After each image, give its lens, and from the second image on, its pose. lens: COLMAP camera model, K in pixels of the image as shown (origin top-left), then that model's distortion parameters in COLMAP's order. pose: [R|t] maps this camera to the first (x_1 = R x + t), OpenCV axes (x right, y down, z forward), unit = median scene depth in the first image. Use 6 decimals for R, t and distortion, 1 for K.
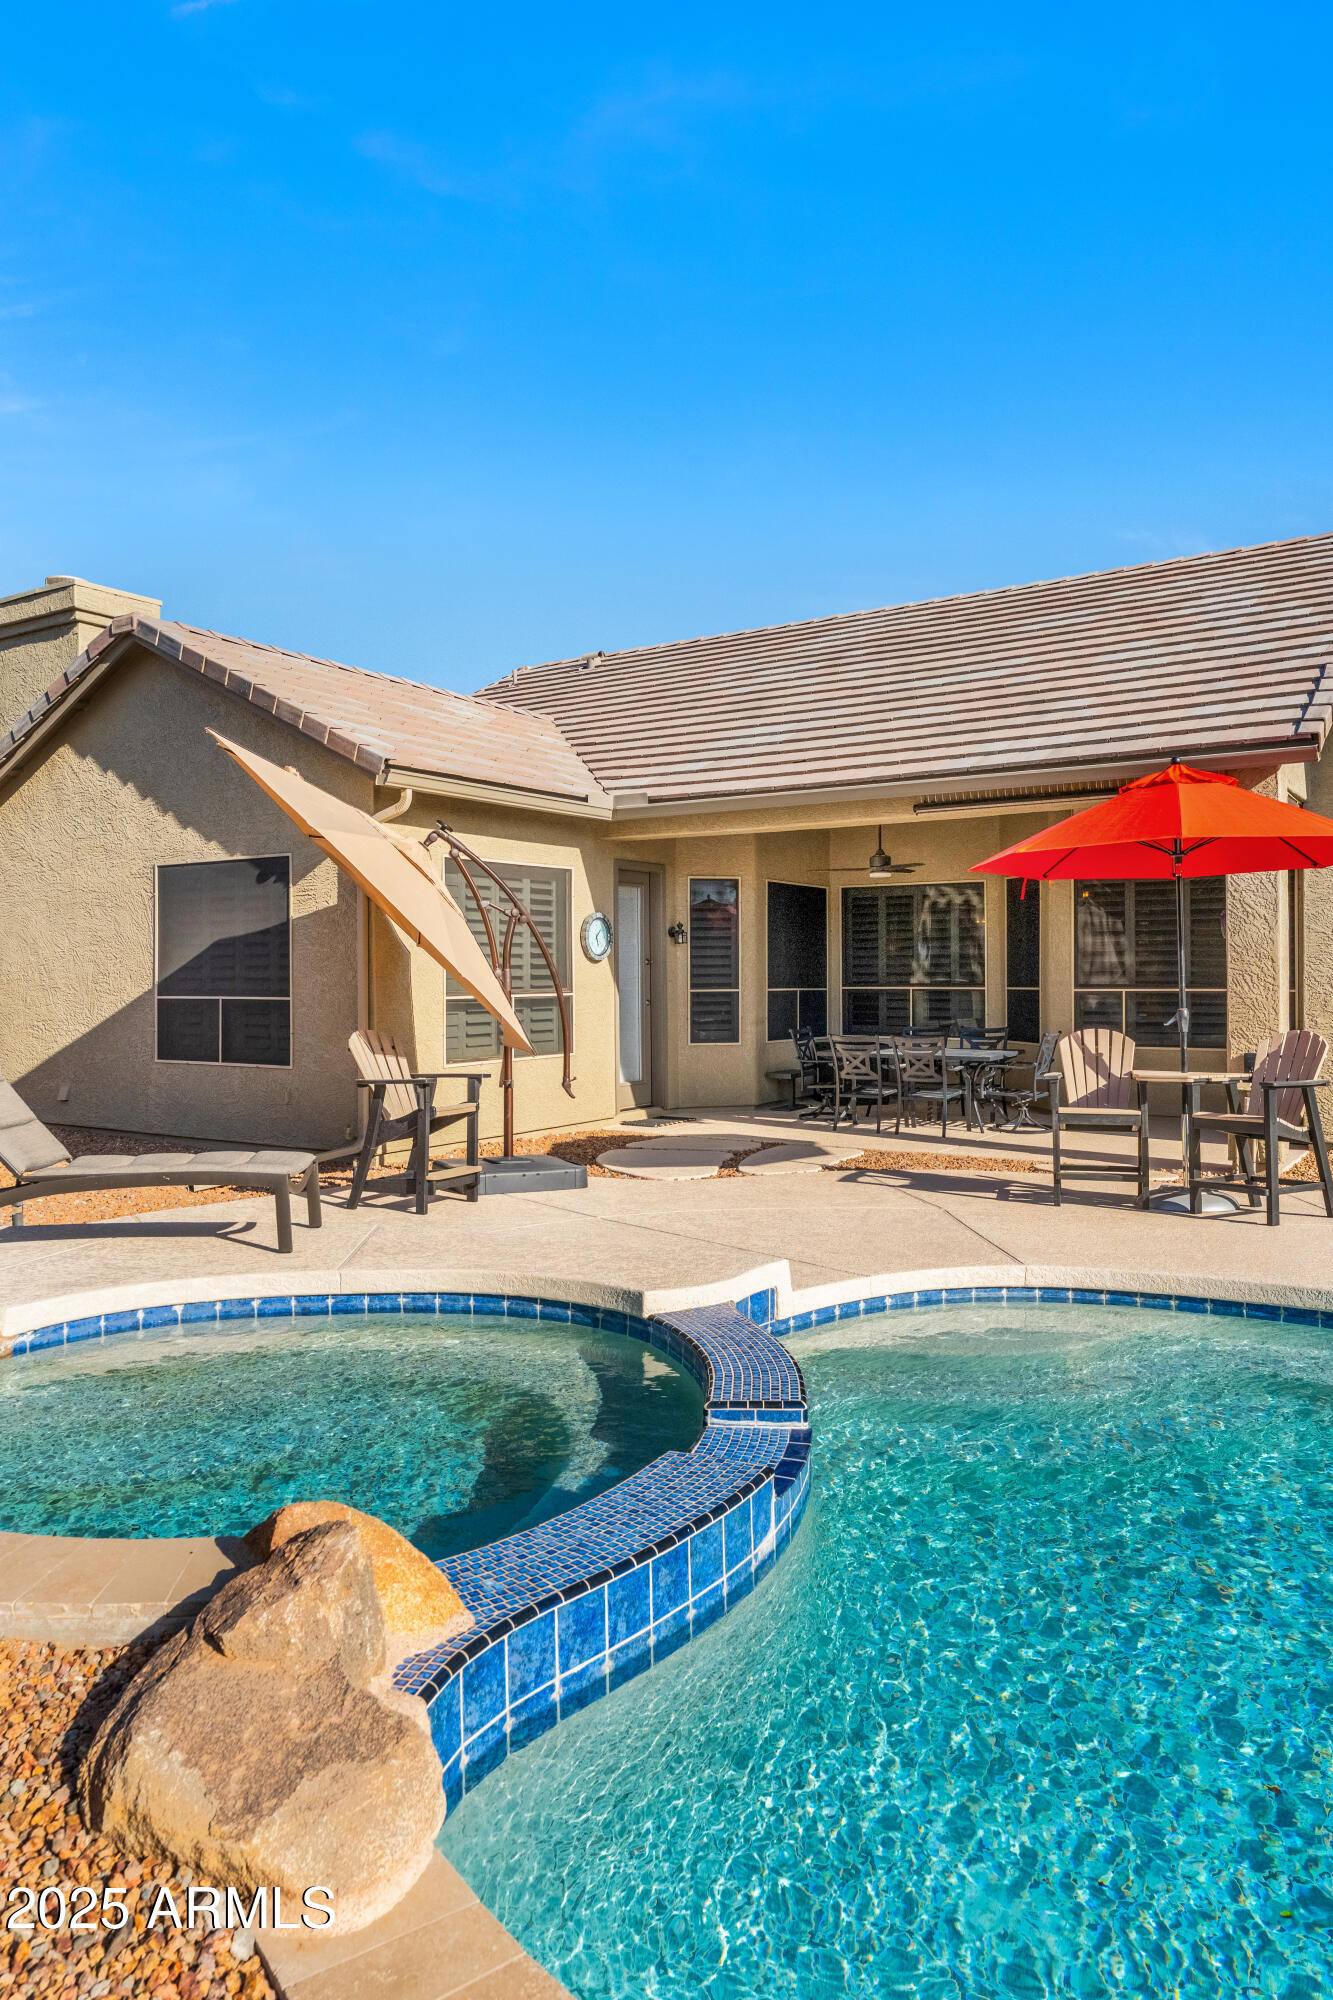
lens RADIAL K [[1379.2, 0, 665.1], [0, 1379.2, 996.2], [0, 0, 1]] dist [0.000204, 0.000015]
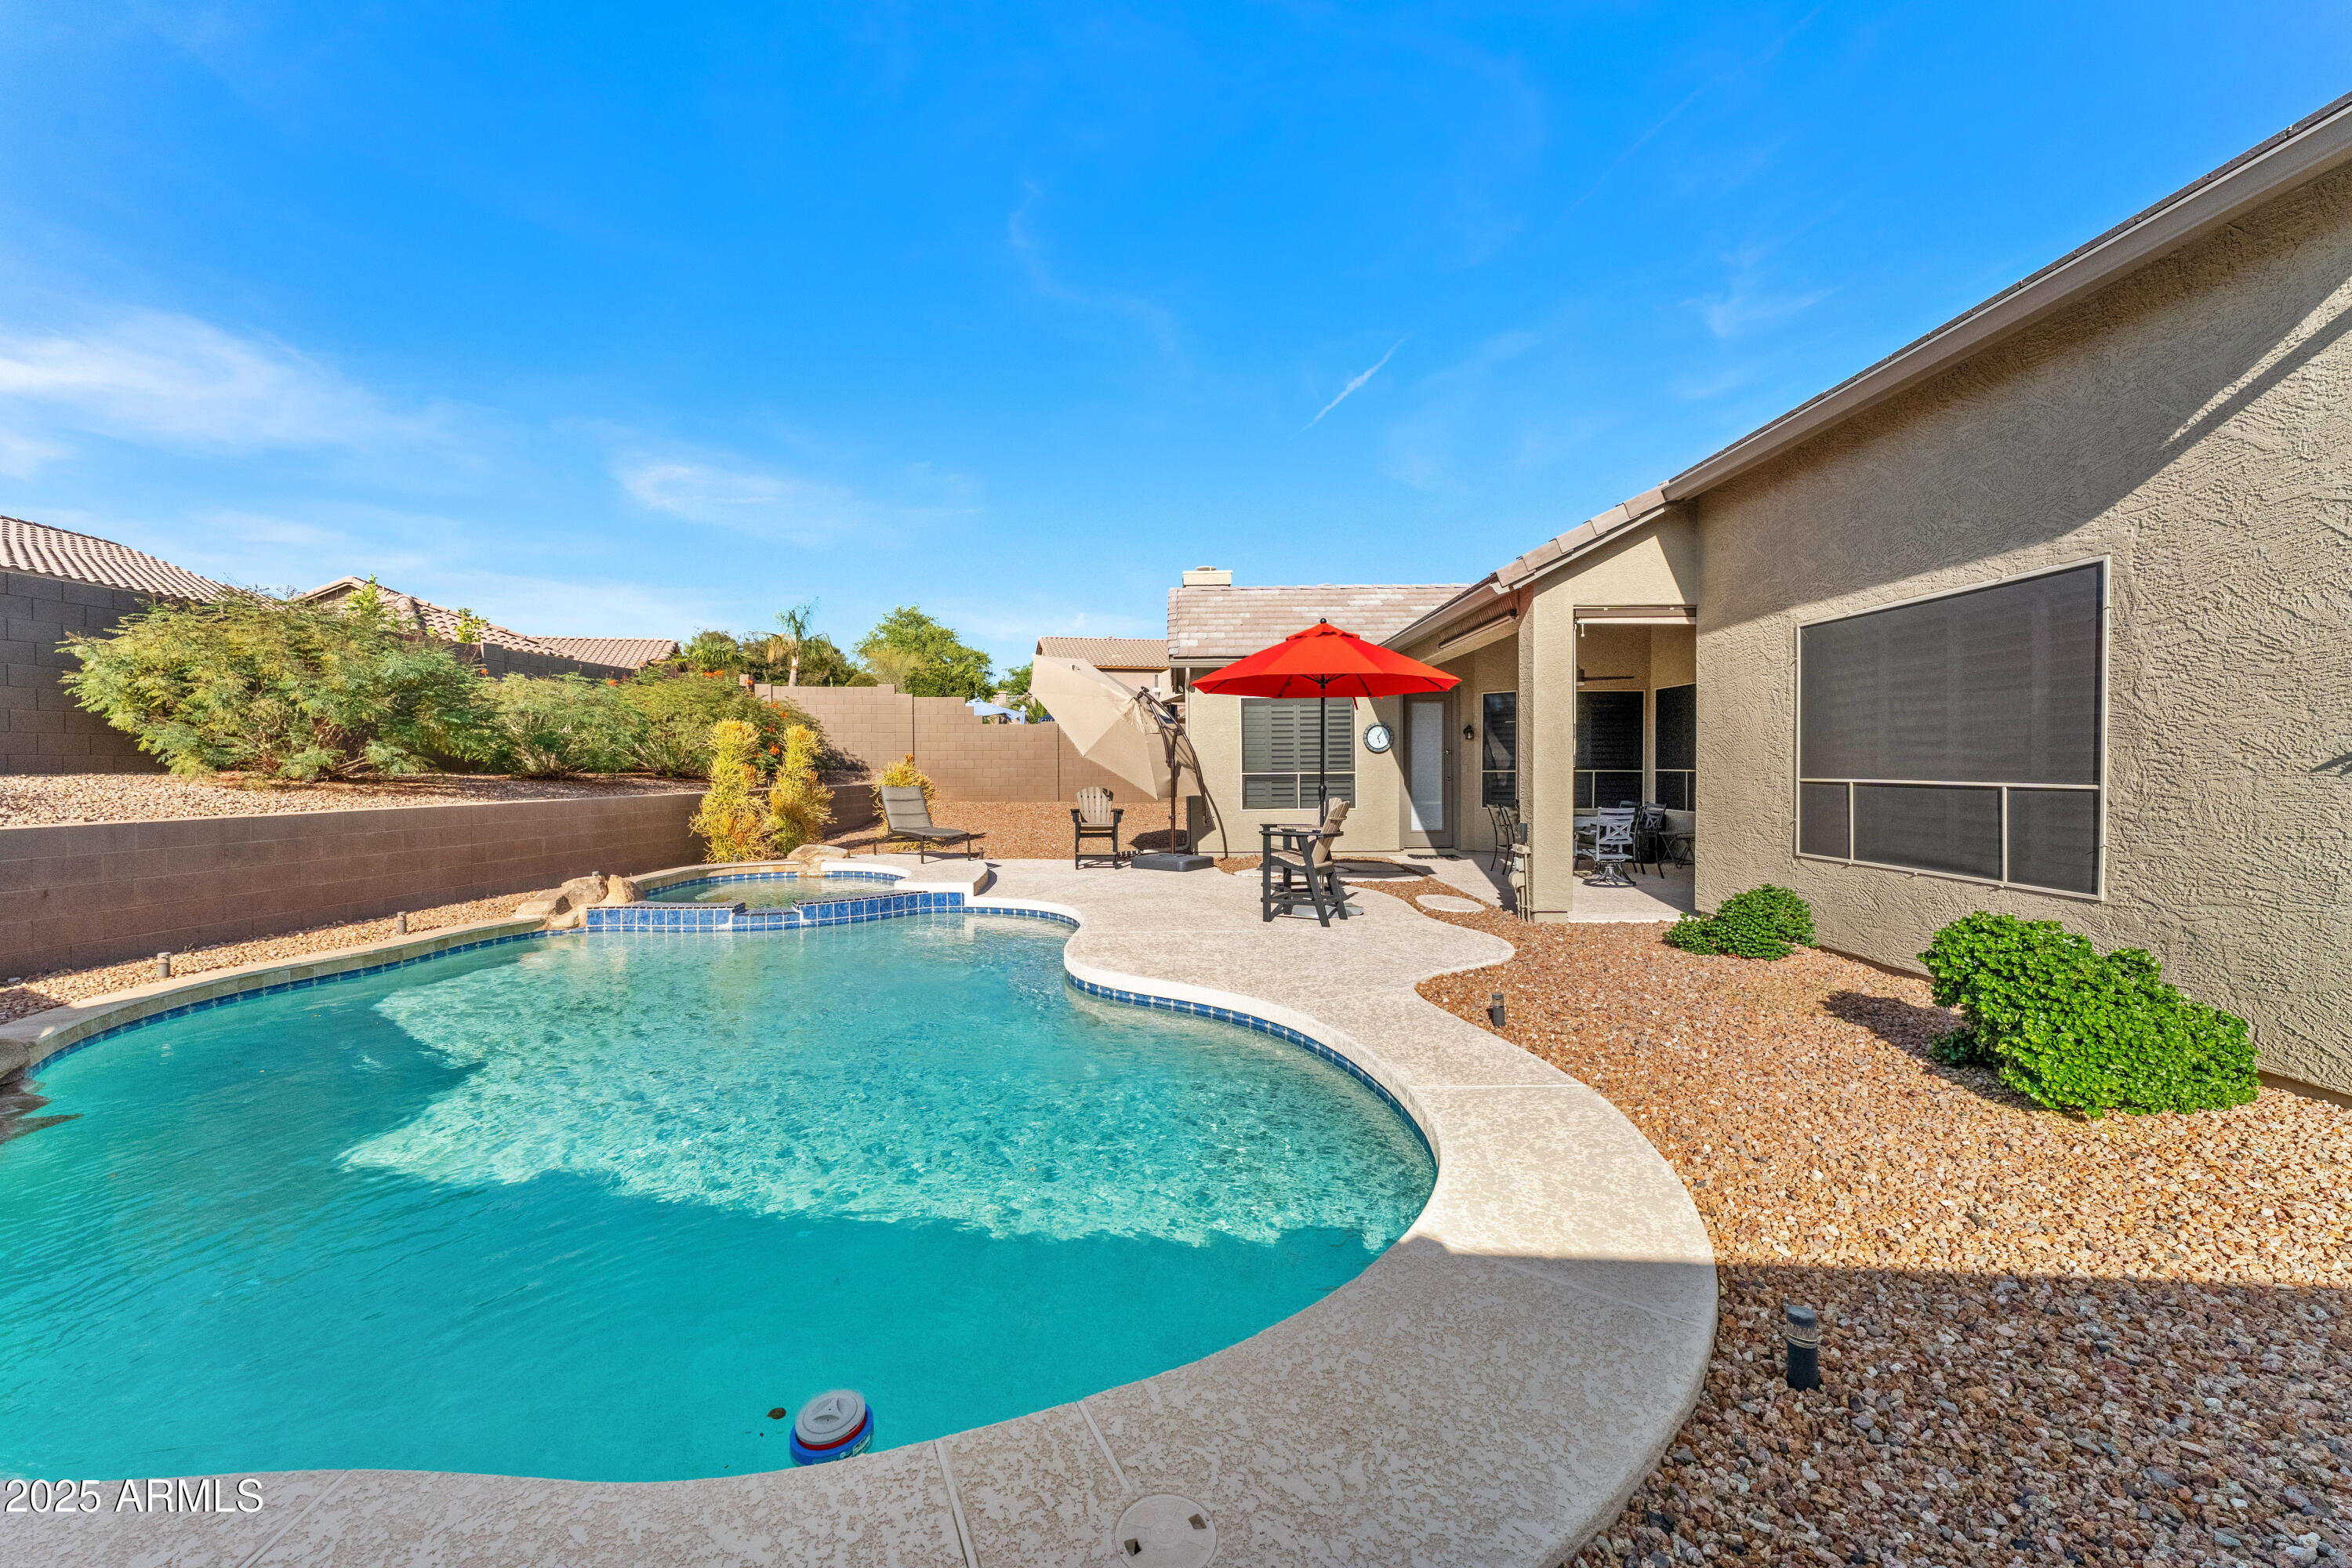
lens RADIAL K [[961.6, 0, 1165.1], [0, 961.6, 771.1], [0, 0, 1]] dist [-0.001386, -0.000013]
pose [[0.523254, 0.014733, -0.852049, 0.739296], [-0.013285, 0.999870, 0.009131, -0.009622], [0.852073, 0.006542, 0.523382, 0.179666]]
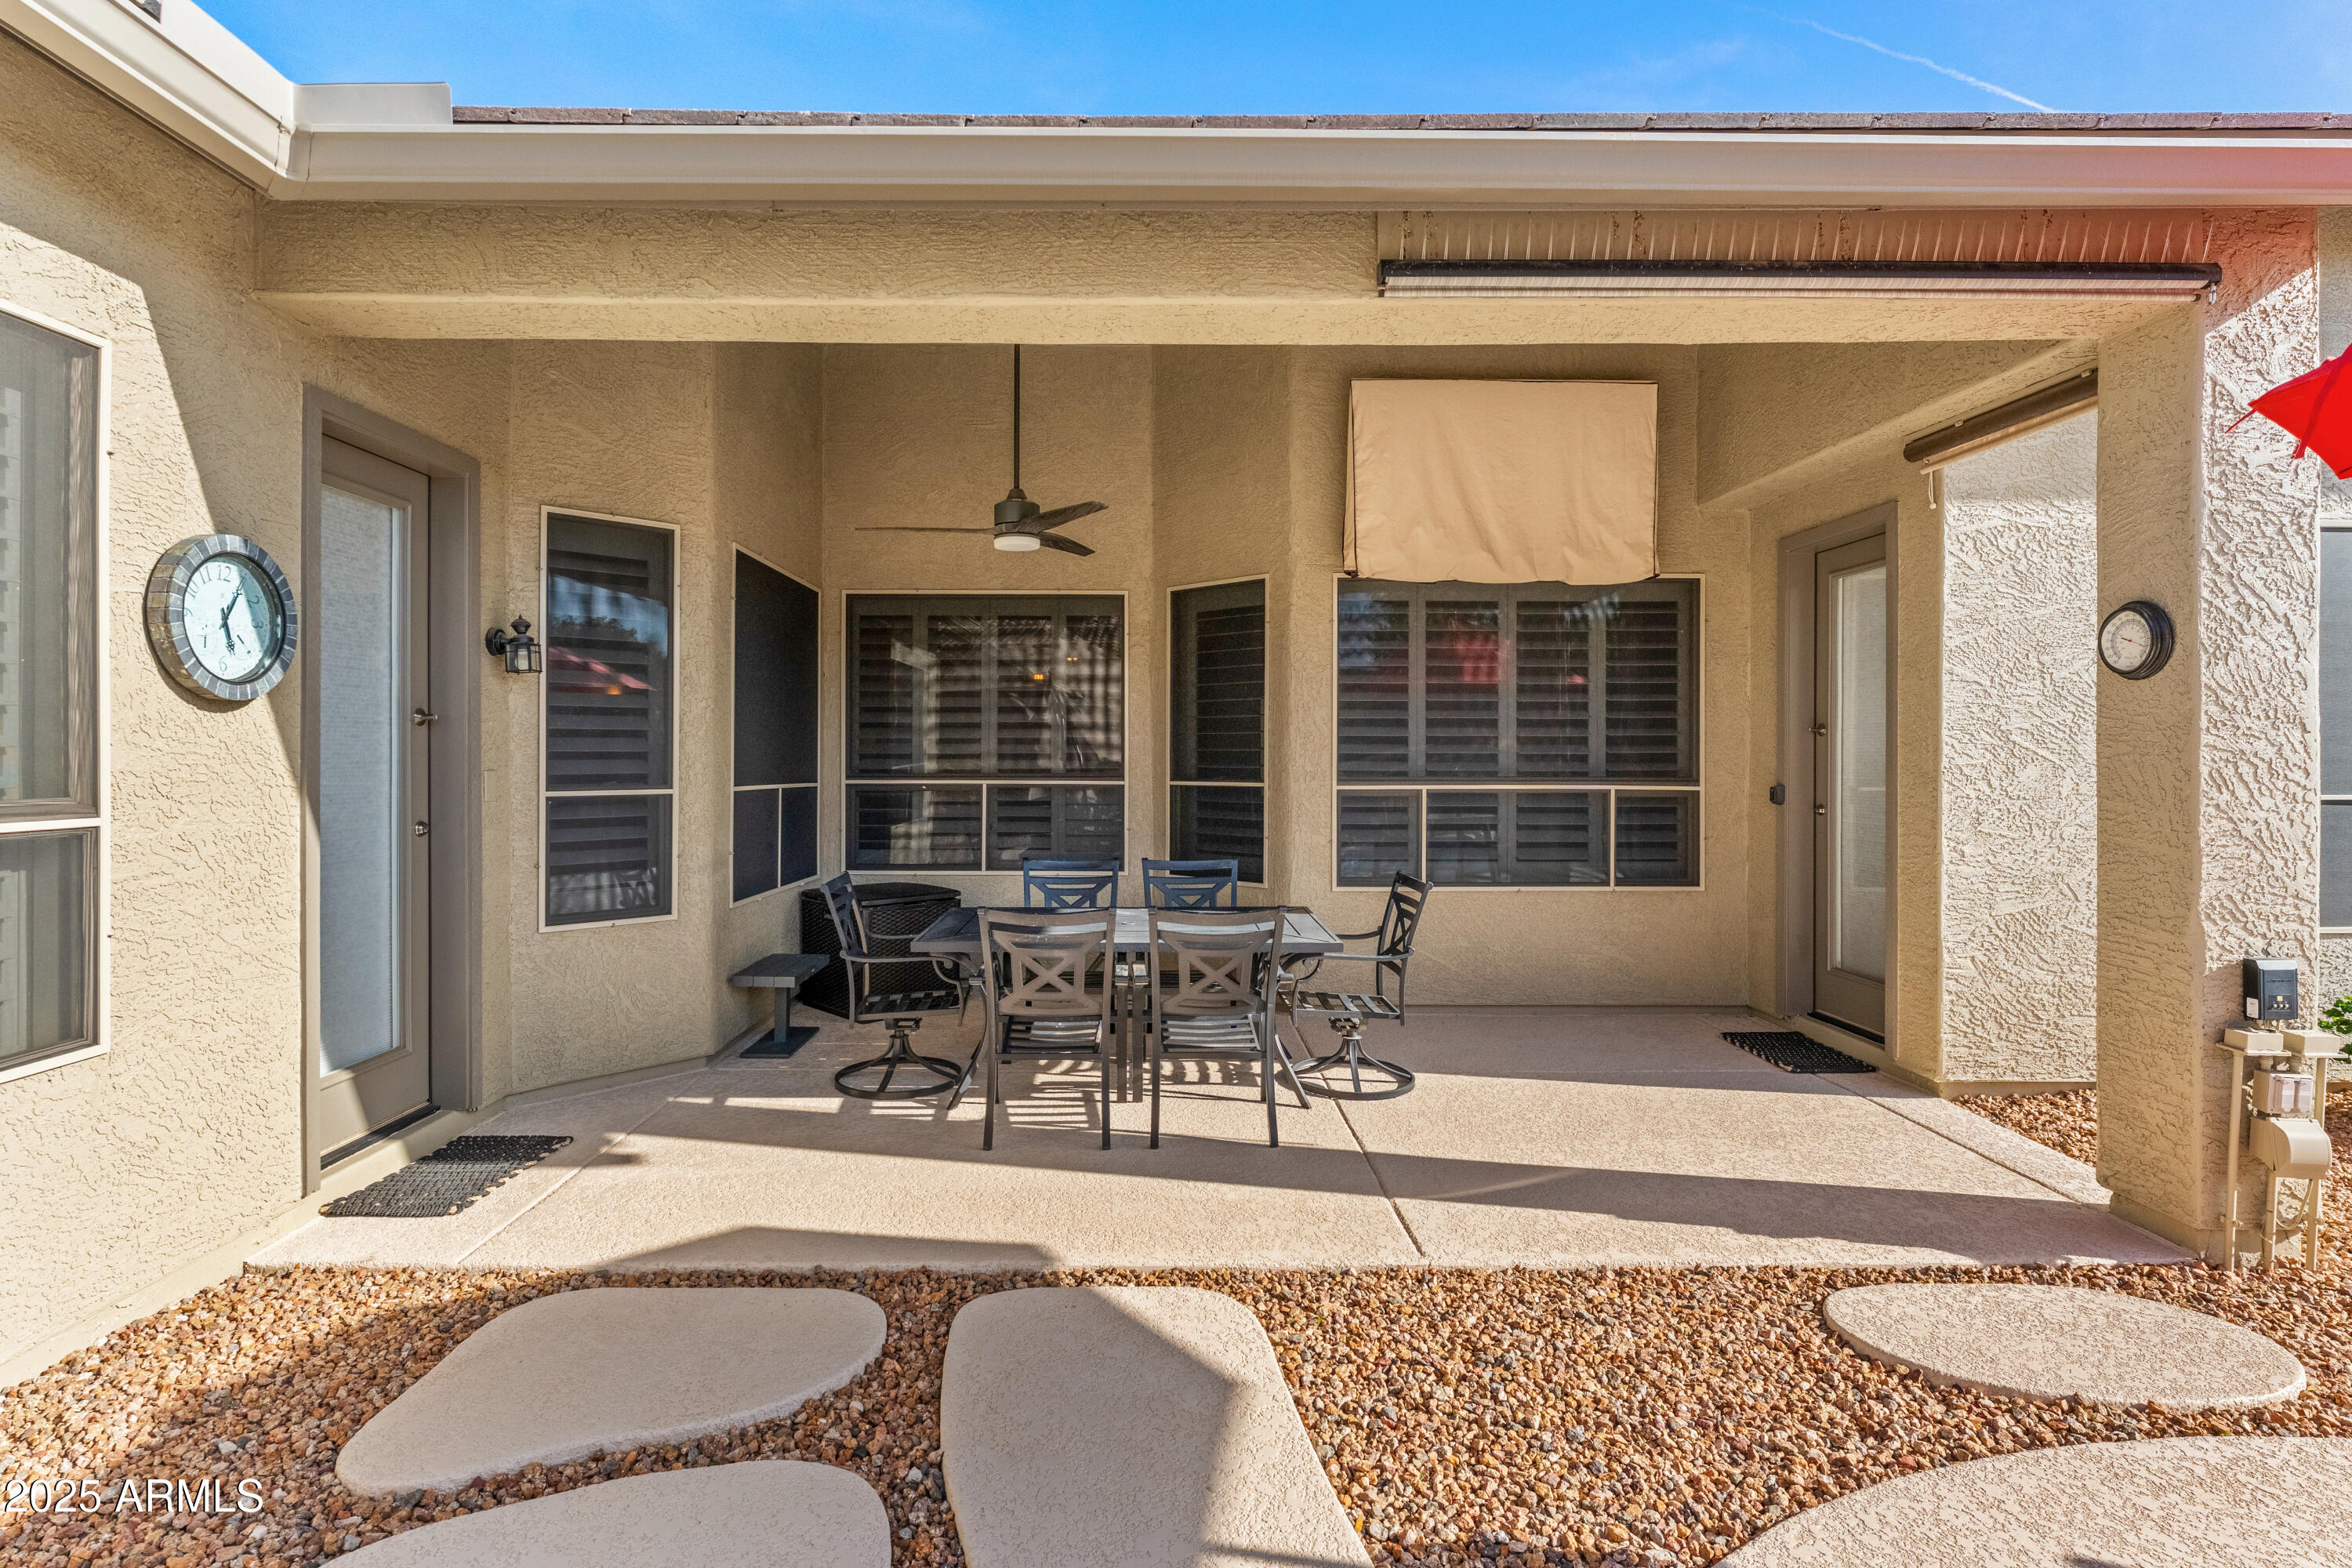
lens RADIAL K [[1160.1, 0, 1175.9], [0, 1160.1, 758.7], [0, 0, 1]] dist [-0.005999, -0.000747]
pose [[0.835052, 0.008670, 0.550103, -0.014234], [0.001724, 0.999830, -0.018376, -0.007991], [-0.550169, 0.016294, 0.834895, 0.640986]]
